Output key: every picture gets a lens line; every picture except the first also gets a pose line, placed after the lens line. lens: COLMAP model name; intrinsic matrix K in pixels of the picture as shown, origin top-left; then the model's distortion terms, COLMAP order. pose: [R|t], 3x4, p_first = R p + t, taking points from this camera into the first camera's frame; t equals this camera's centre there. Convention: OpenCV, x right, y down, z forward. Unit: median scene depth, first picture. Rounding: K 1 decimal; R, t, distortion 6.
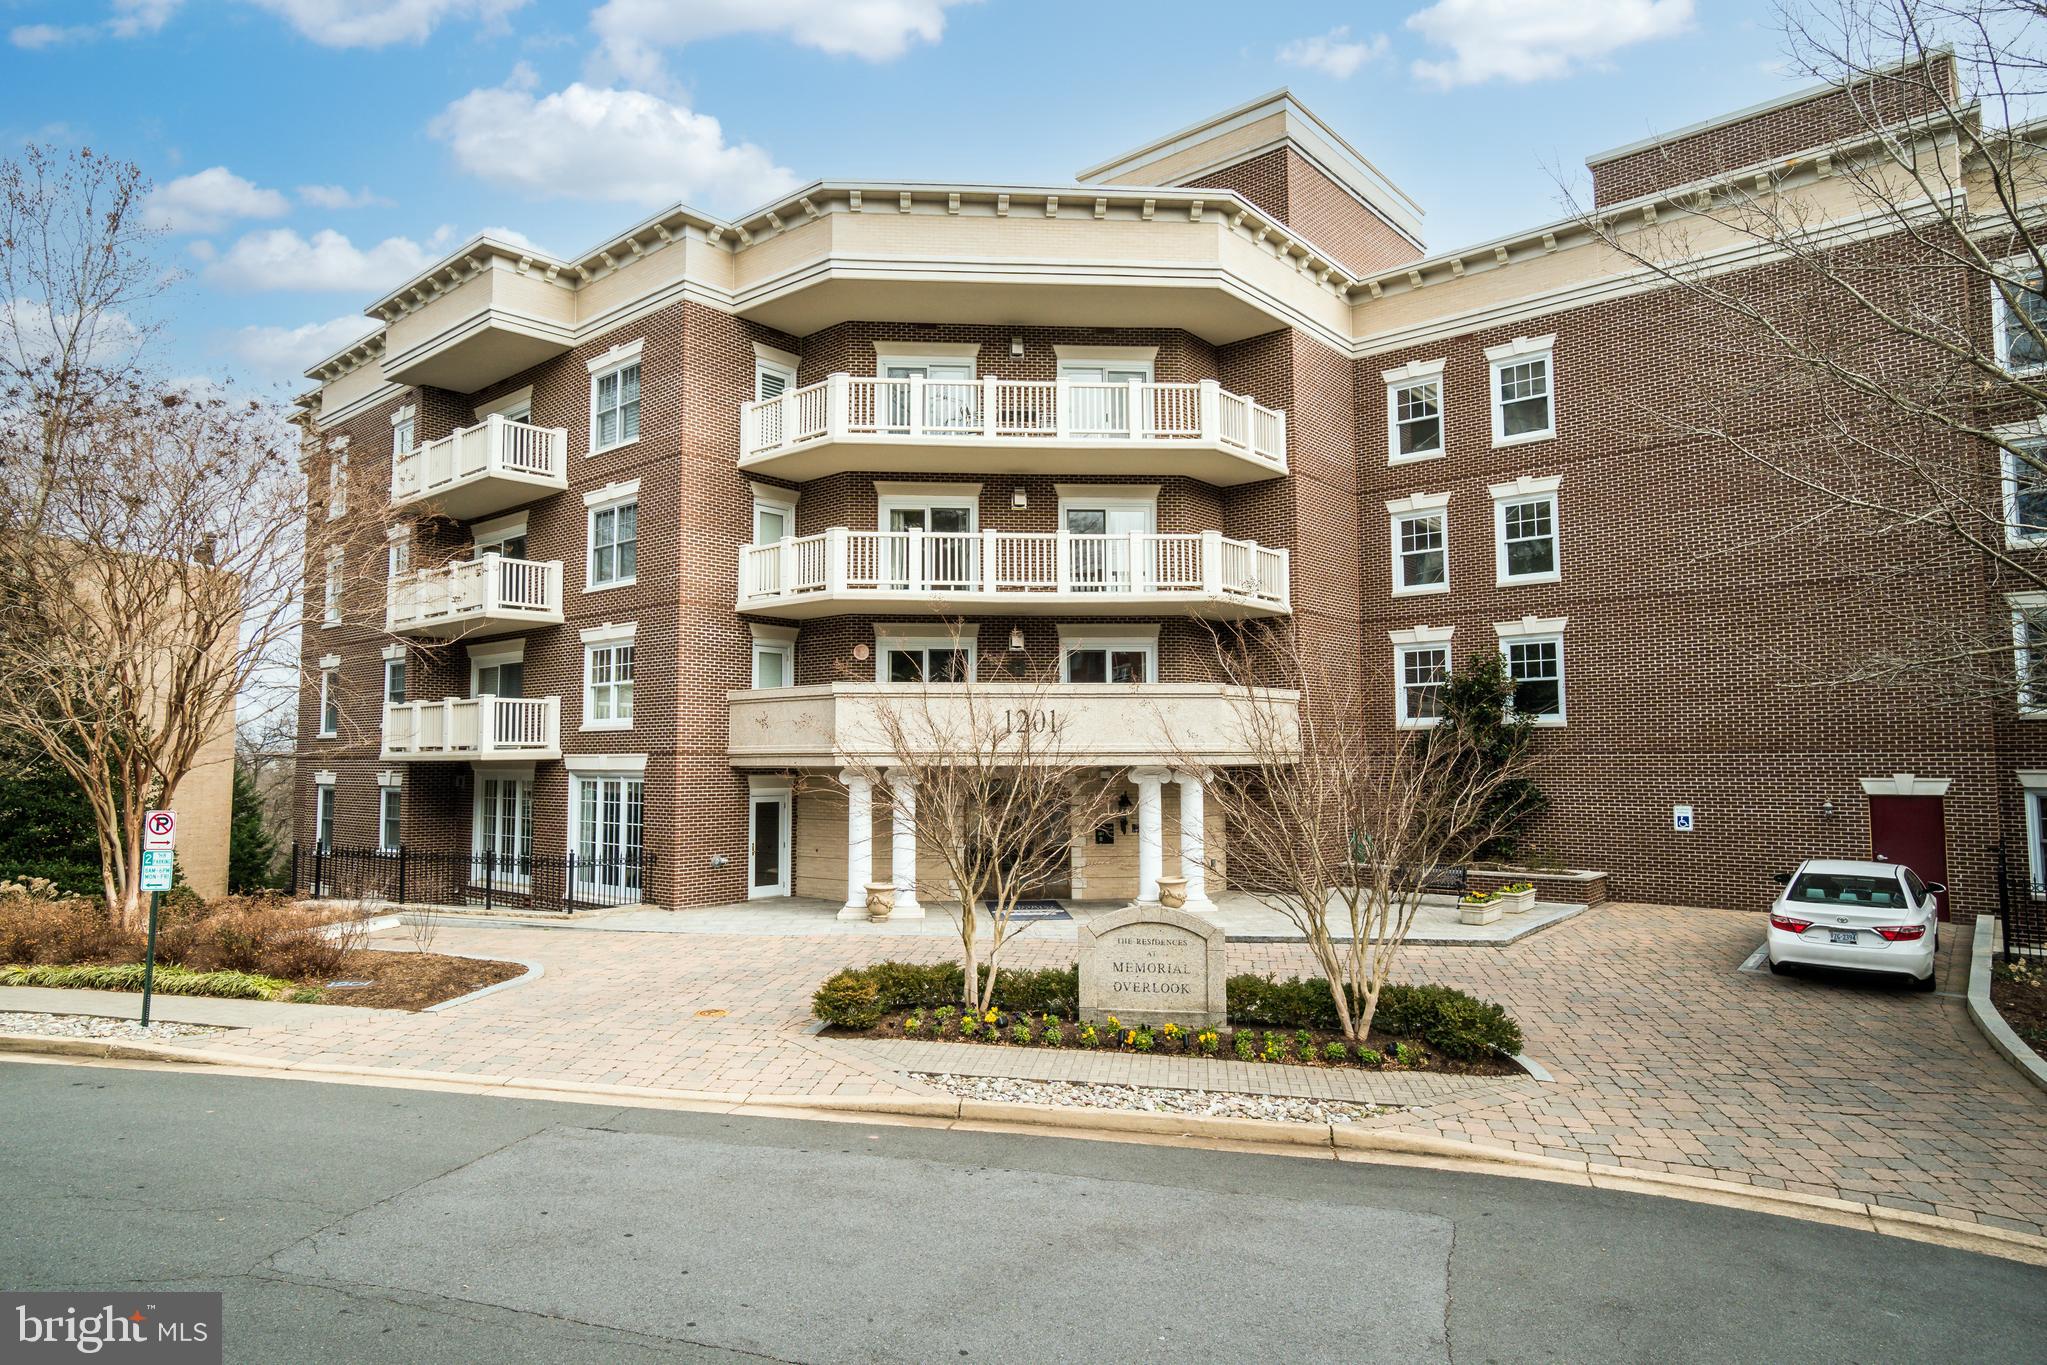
lens RADIAL K [[1196.7, 0, 1023.5], [0, 1196.7, 682.5], [0, 0, 1]] dist [-0.023299, 0.002374]
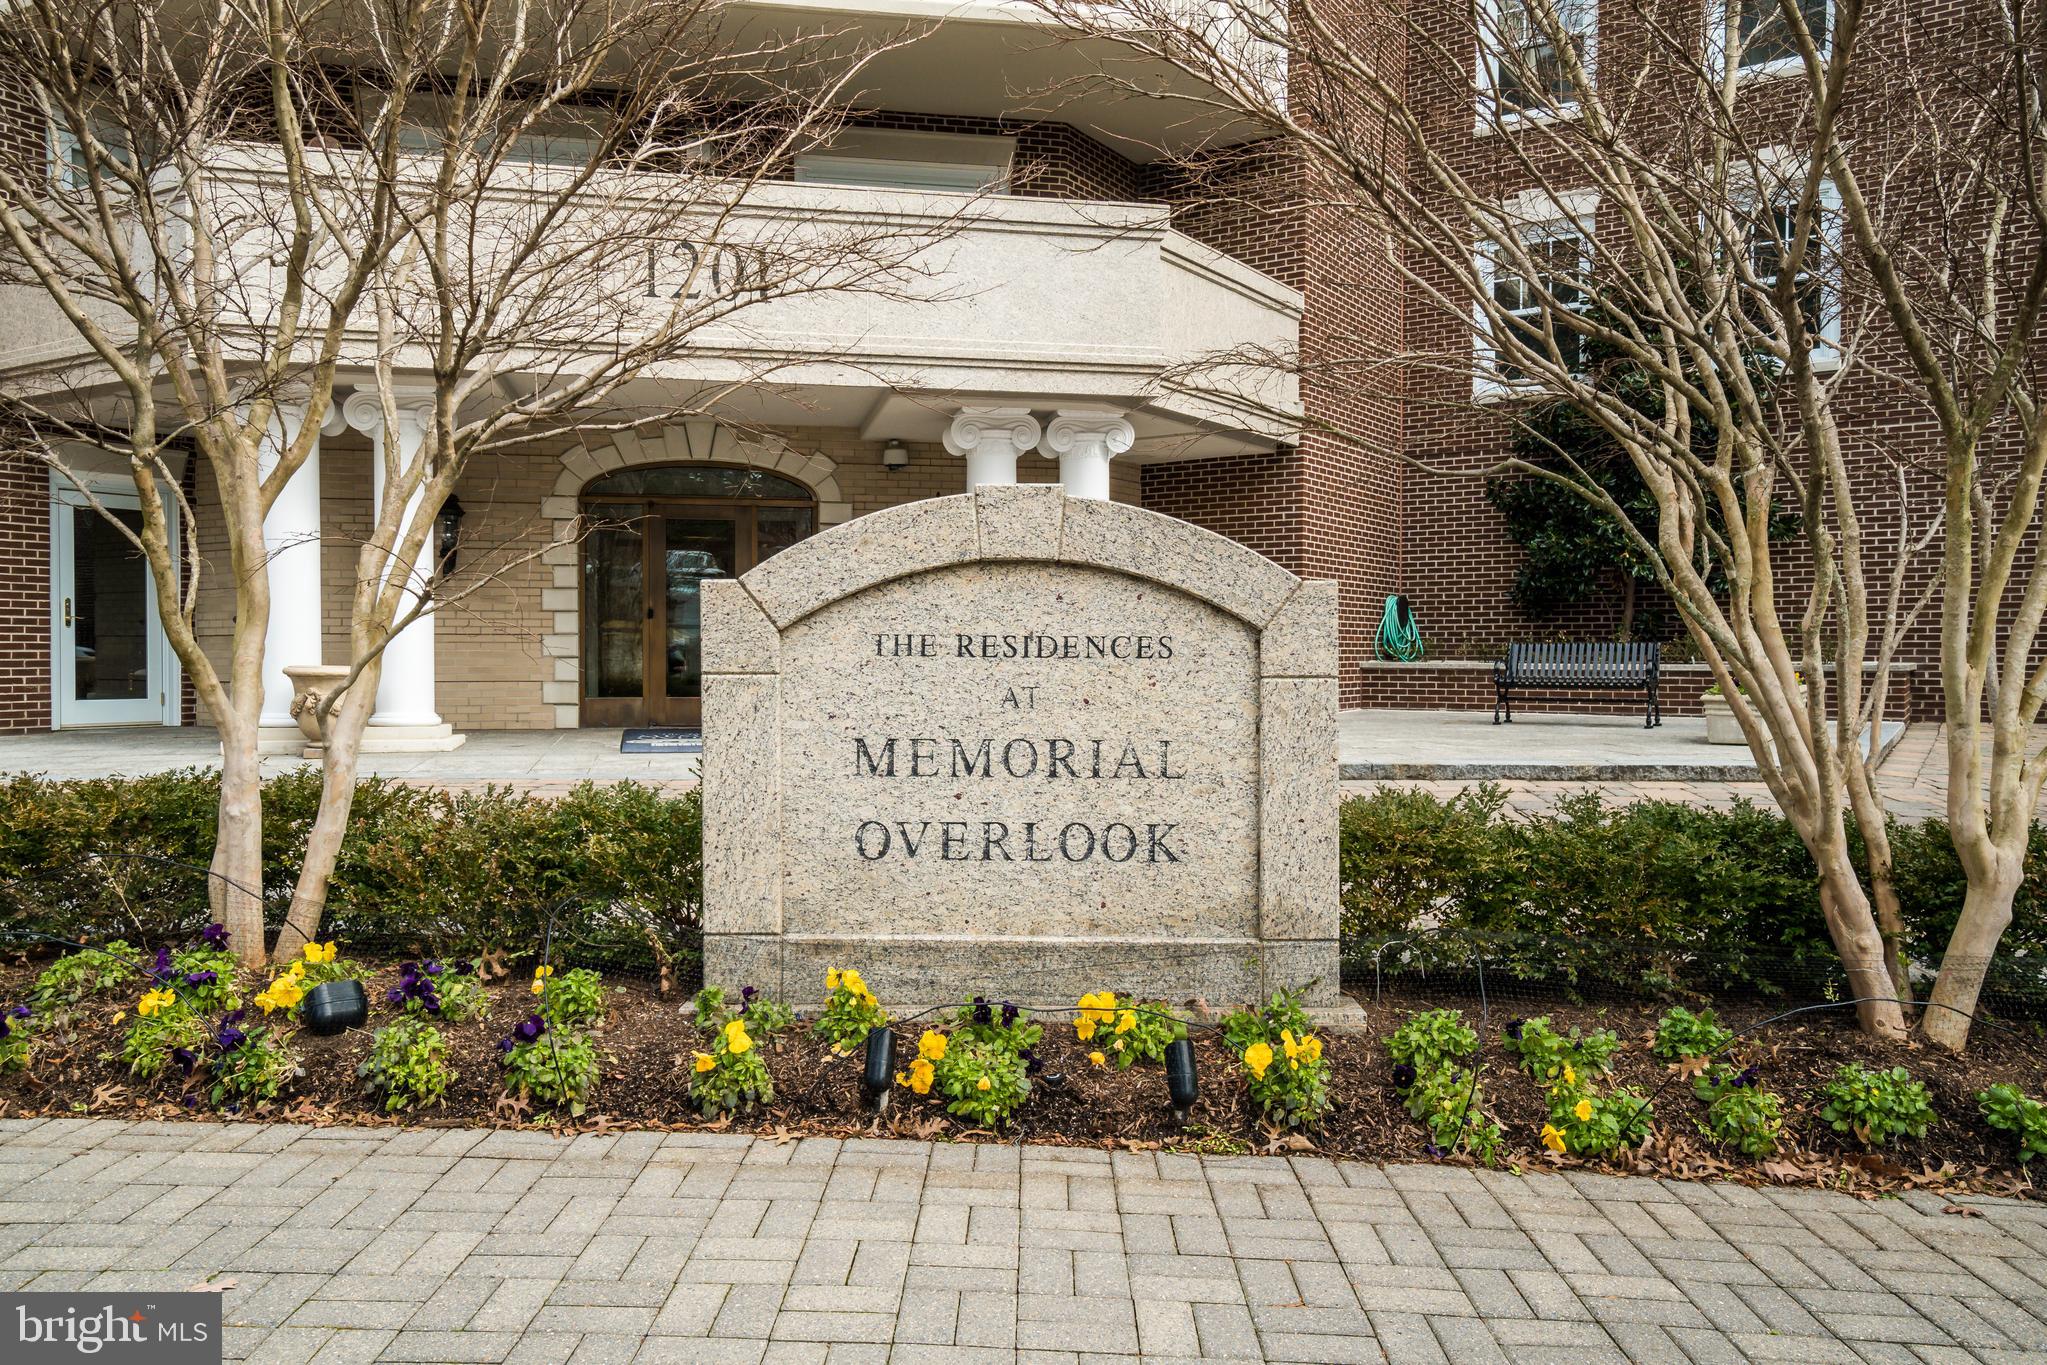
lens RADIAL K [[1498.5, 0, 1023.5], [0, 1498.5, 682.5], [0, 0, 1]] dist [0.033740, 0.004437]
pose [[0.990938, 0.001640, 0.134313, 0.040049], [-0.012486, 0.996720, 0.079953, 0.116870], [-0.133742, -0.080905, 0.987708, 0.414958]]
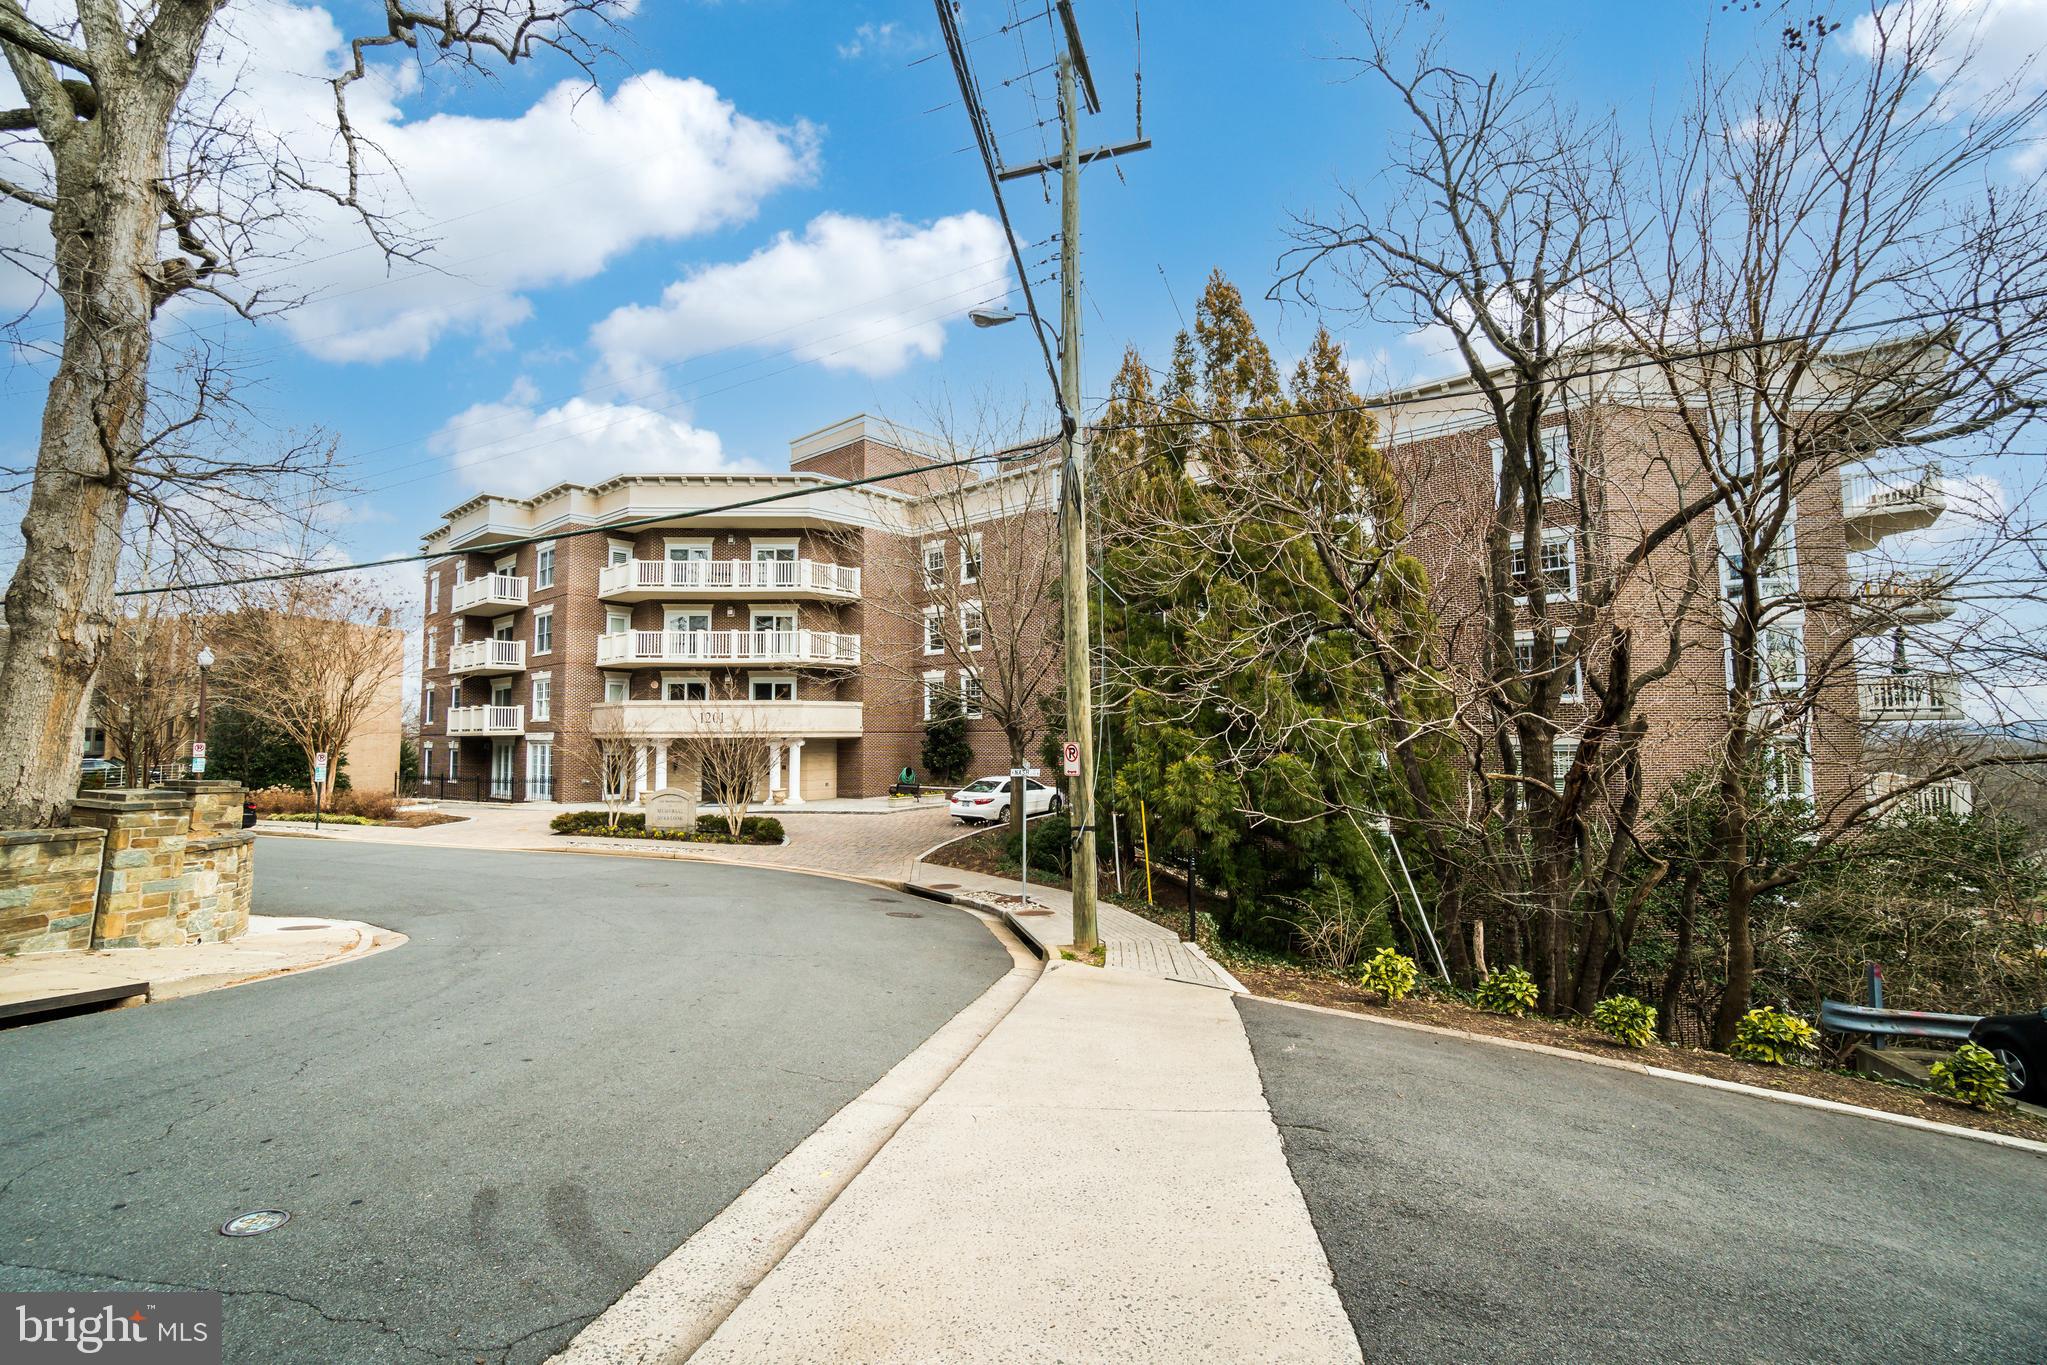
lens RADIAL K [[910.7, 0, 1023.5], [0, 910.7, 682.5], [0, 0, 1]] dist [-0.049149, -0.000269]
pose [[0.999895, -0.002581, -0.014260, 0.546813], [0.002621, 0.999993, 0.002796, -0.032333], [0.014252, -0.002833, 0.999894, -0.603889]]
